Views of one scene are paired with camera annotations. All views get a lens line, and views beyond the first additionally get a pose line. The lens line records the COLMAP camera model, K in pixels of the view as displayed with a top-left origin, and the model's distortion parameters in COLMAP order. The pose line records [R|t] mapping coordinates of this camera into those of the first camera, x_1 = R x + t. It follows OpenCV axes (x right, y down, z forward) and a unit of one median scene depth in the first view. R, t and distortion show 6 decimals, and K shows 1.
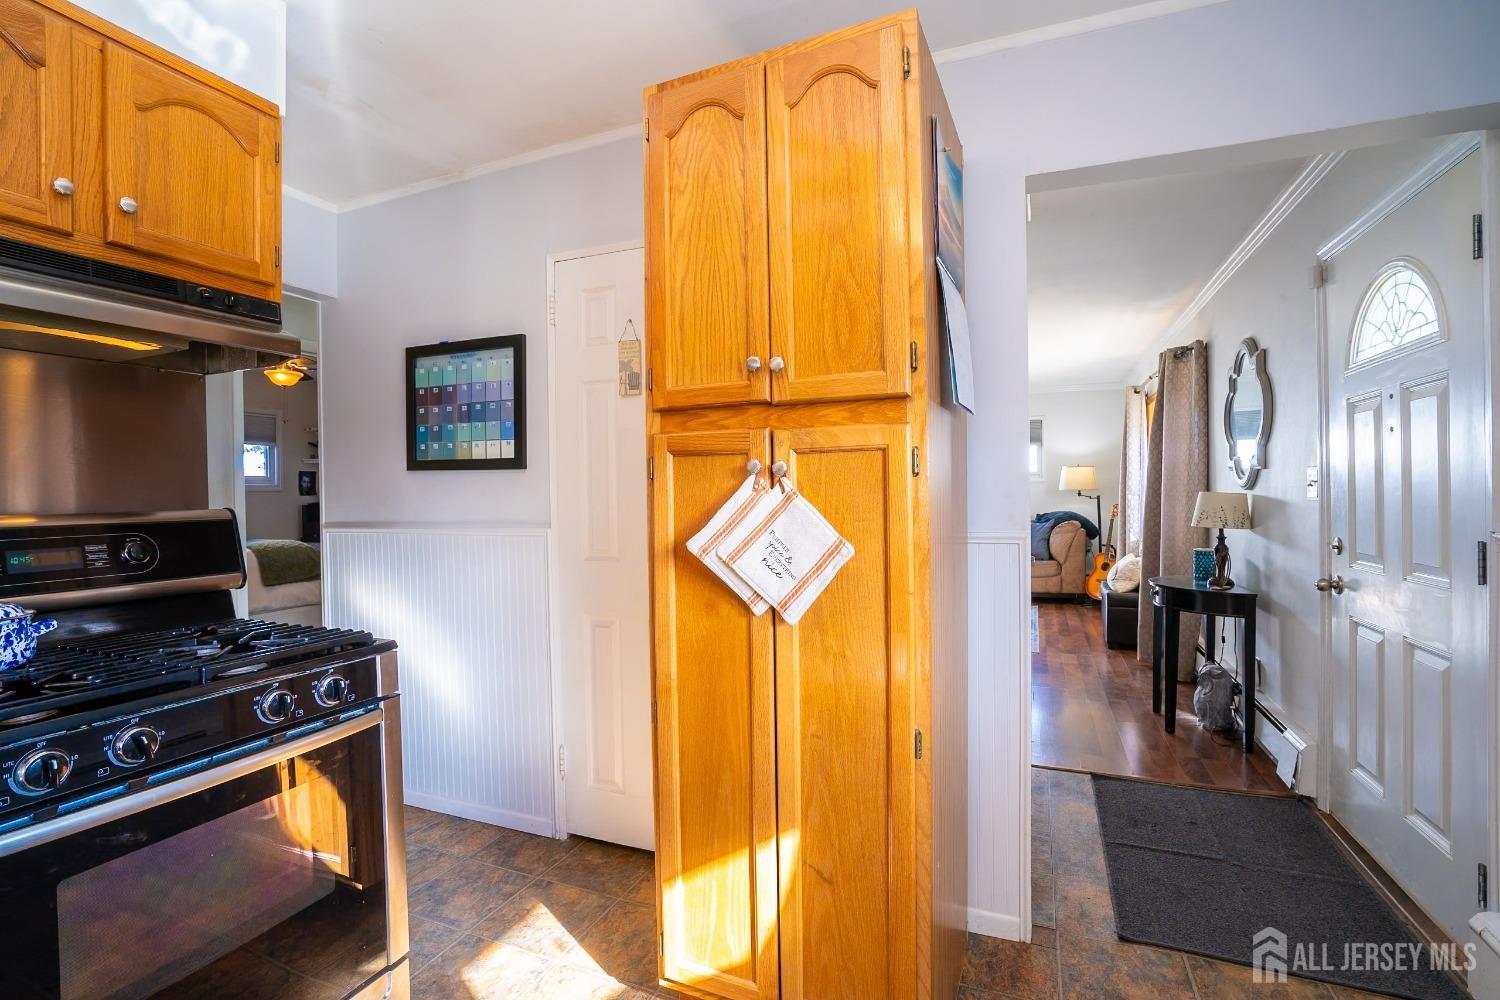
lens RADIAL K [[692.5, 0, 740.9], [0, 692.5, 501.5], [0, 0, 1]] dist [-0.061914, 0.022165]
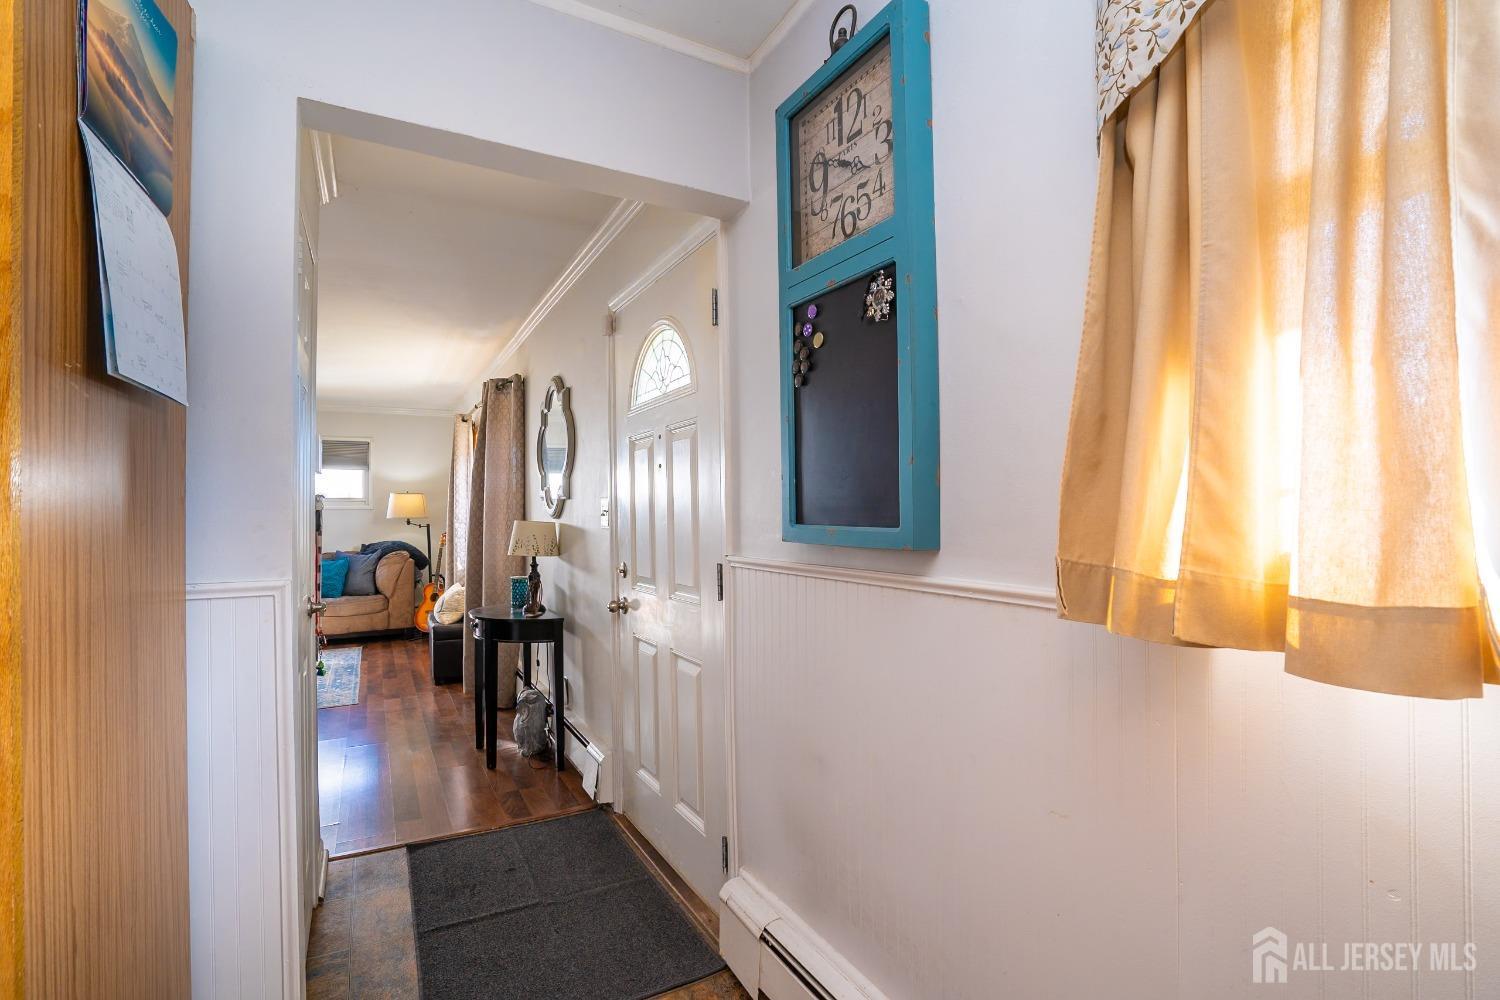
lens RADIAL K [[692.5, 0, 740.9], [0, 692.5, 501.5], [0, 0, 1]] dist [-0.061914, 0.022165]
pose [[0.622793, 0.018529, 0.782167, 0.087134], [0.013088, 0.999333, -0.034094, -0.003640], [-0.782277, 0.031470, 0.622135, 0.098292]]
